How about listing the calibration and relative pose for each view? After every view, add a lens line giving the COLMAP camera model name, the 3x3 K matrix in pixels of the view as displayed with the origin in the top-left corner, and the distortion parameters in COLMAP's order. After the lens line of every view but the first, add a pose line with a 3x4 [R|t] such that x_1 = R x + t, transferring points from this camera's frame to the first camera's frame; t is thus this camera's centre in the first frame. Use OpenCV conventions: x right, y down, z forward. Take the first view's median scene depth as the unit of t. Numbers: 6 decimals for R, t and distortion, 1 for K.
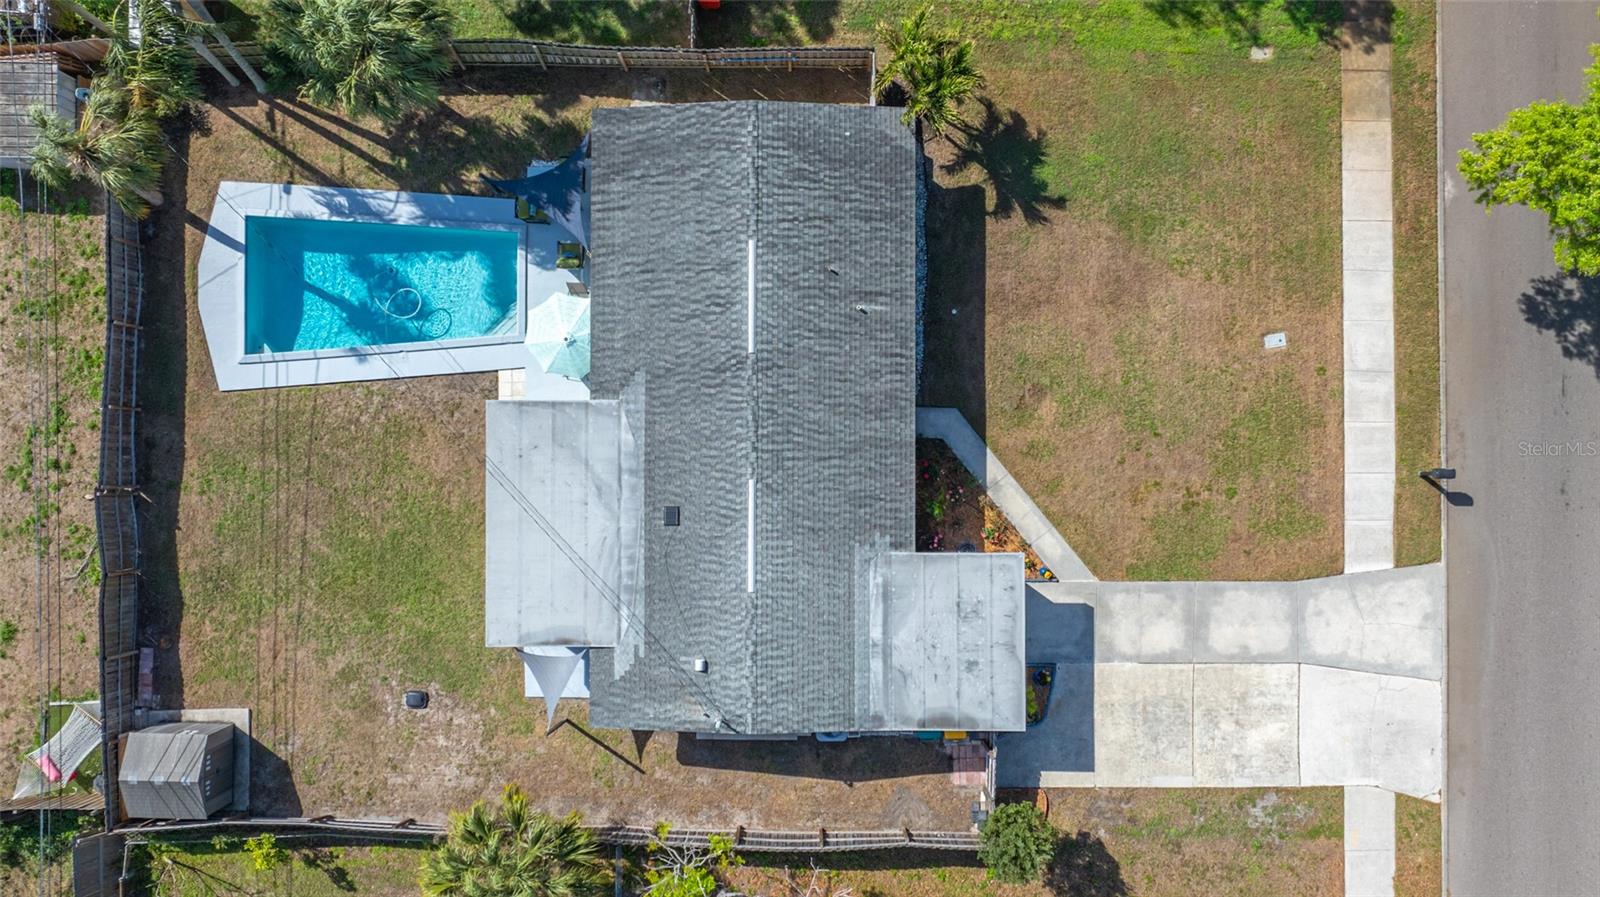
lens RADIAL K [[1129.4, 0, 808.4], [0, 1129.4, 454.7], [0, 0, 1]] dist [-0.017028, -0.002551]
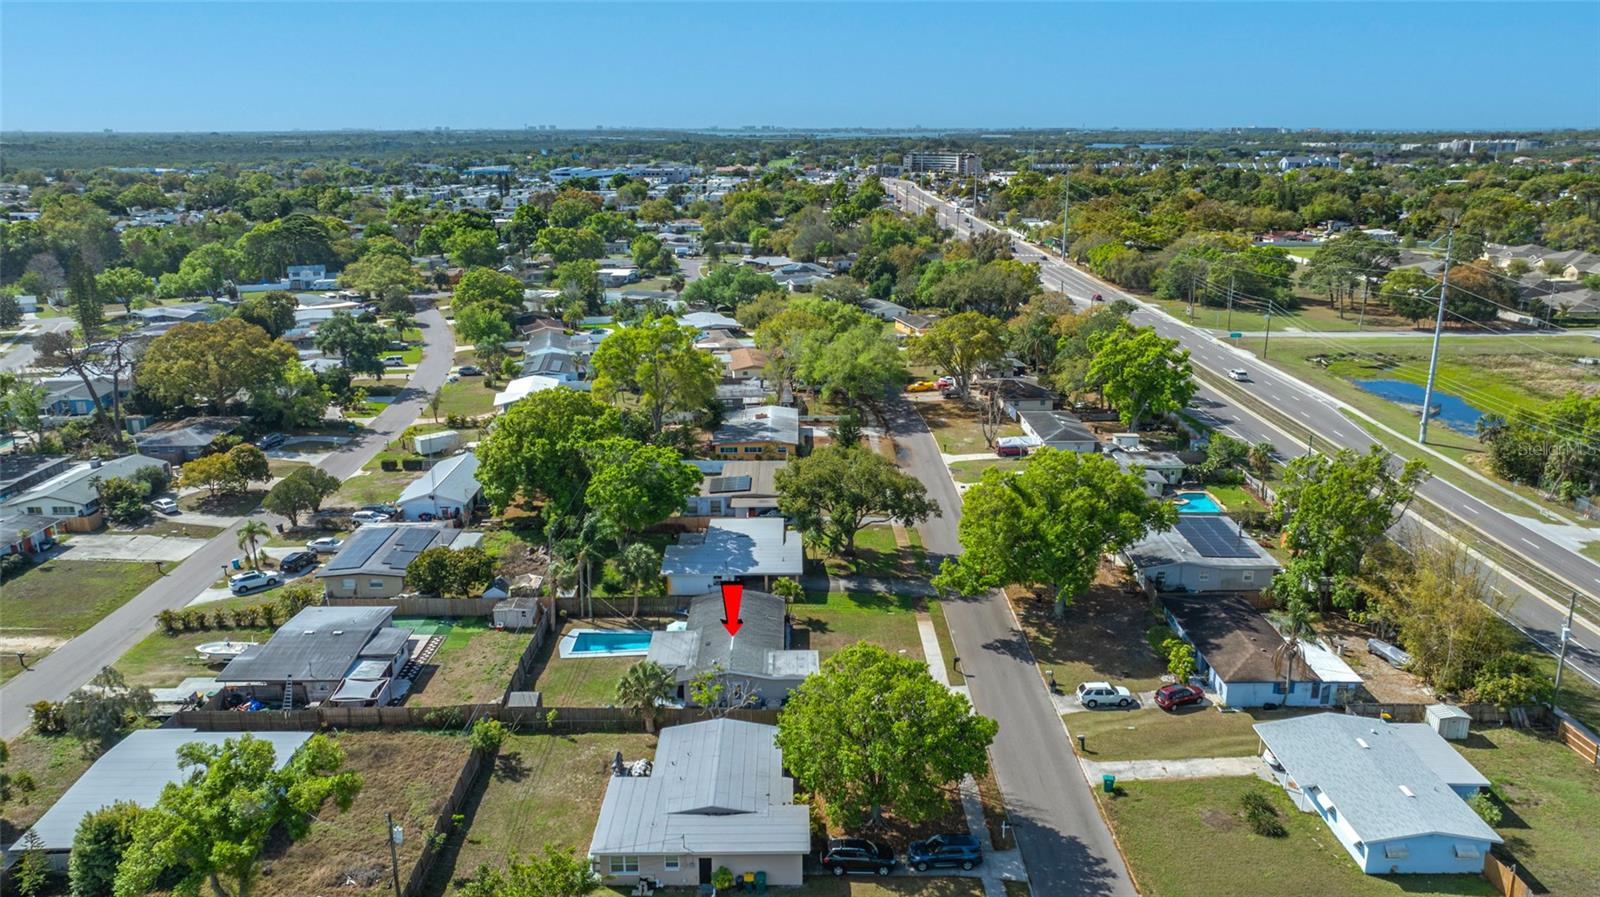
lens RADIAL K [[1129.4, 0, 808.4], [0, 1129.4, 454.7], [0, 0, 1]] dist [-0.017028, -0.002551]
pose [[0.999880, -0.003109, 0.015187, 0.108879], [0.015416, 0.302487, -0.953029, 2.731611], [-0.001631, 0.953148, 0.302499, -0.466679]]
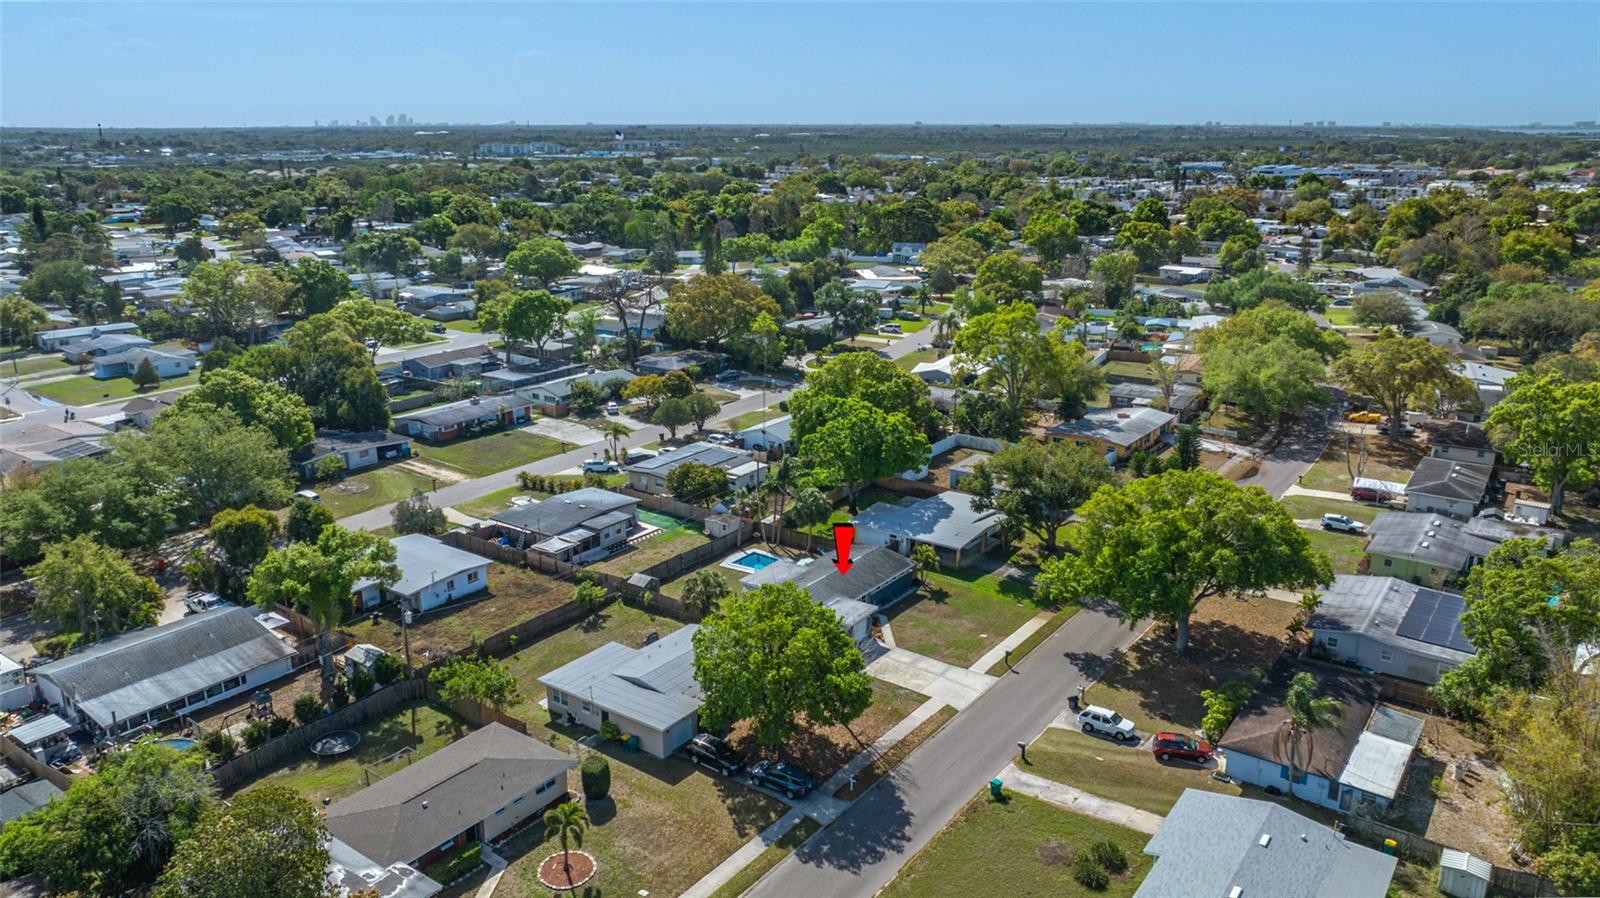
lens RADIAL K [[1129.4, 0, 808.4], [0, 1129.4, 455.2], [0, 0, 1]] dist [-0.017028, -0.002551]
pose [[0.813043, 0.166143, -0.557994, 1.719597], [-0.582047, 0.254149, -0.772418, 2.539893], [0.013482, 0.952788, 0.303337, -0.461807]]
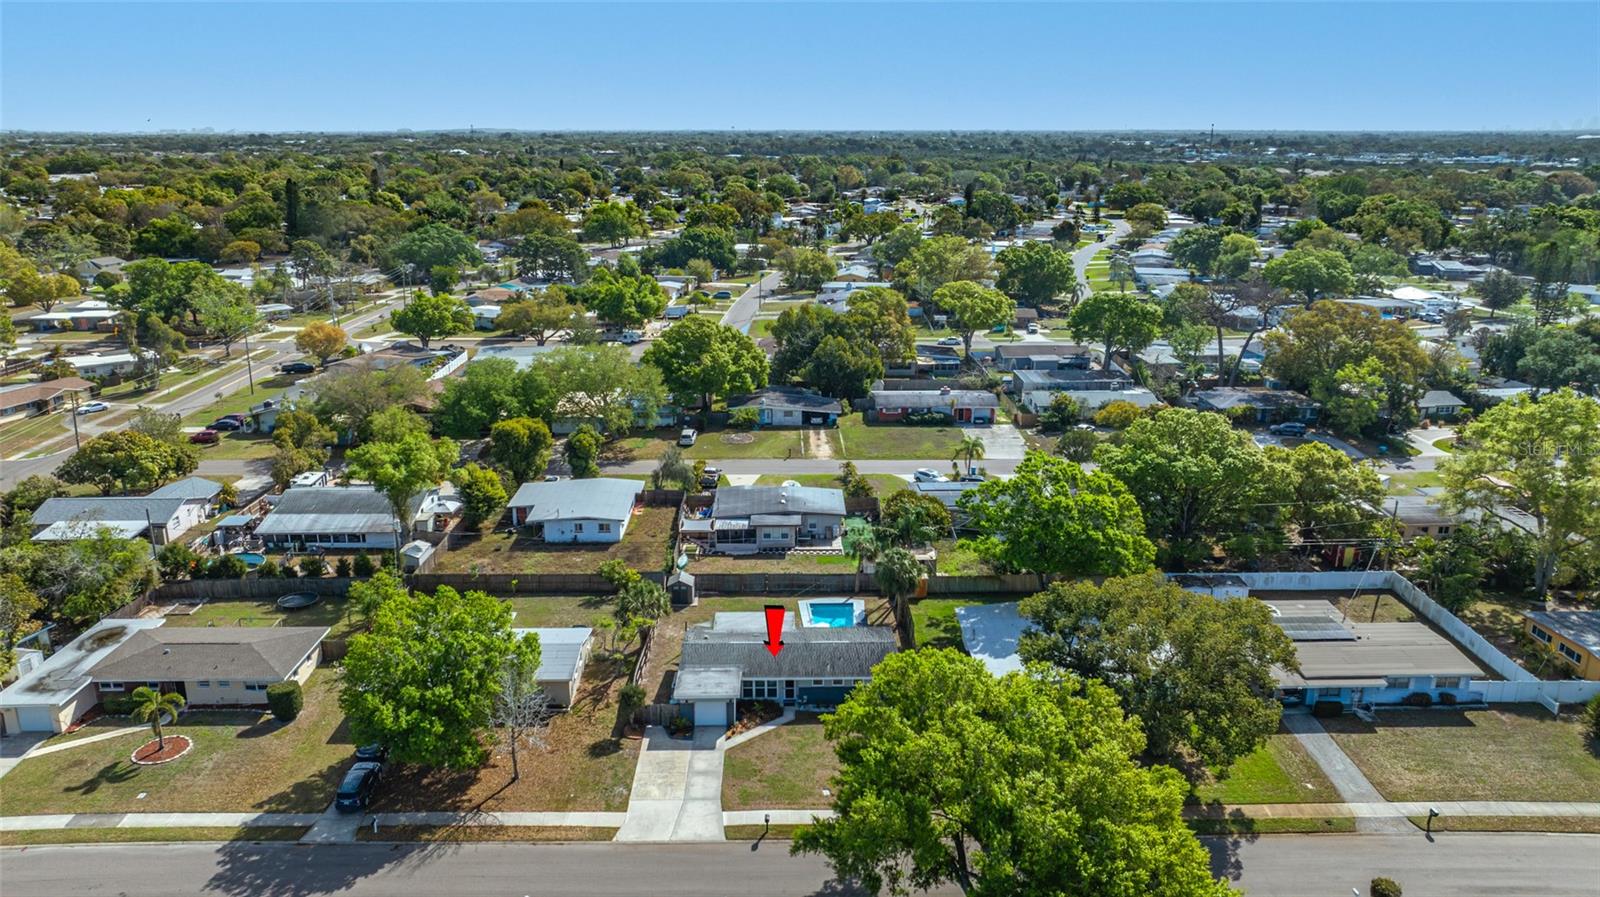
lens RADIAL K [[1129.4, 0, 808.4], [0, 1129.4, 454.7], [0, 0, 1]] dist [-0.017028, -0.002551]
pose [[0.021389, 0.281799, -0.959235, 2.409629], [-0.999519, 0.027580, -0.014185, -0.050319], [0.022458, 0.959077, 0.282253, -0.291428]]
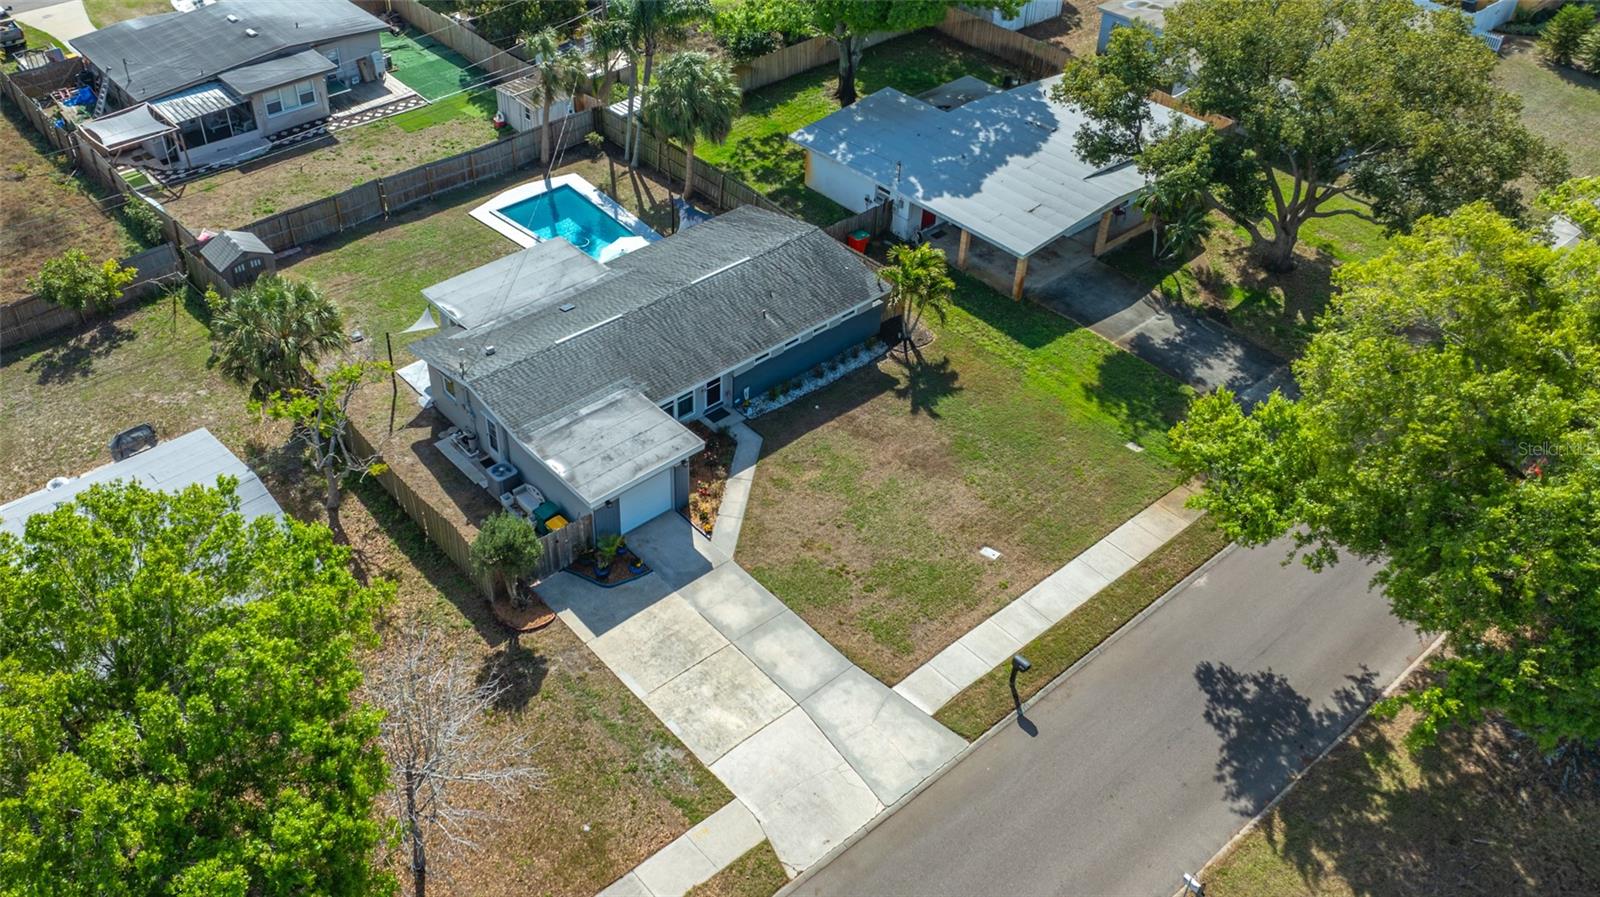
lens RADIAL K [[1311.4, 0, 718.8], [0, 1311.4, 449.6], [0, 0, 1]] dist [-0.007410, -0.005405]
pose [[0.642770, 0.490225, -0.588665, 0.984307], [-0.765869, 0.428369, -0.479526, 0.719002], [0.017090, 0.759065, 0.650791, 0.037671]]
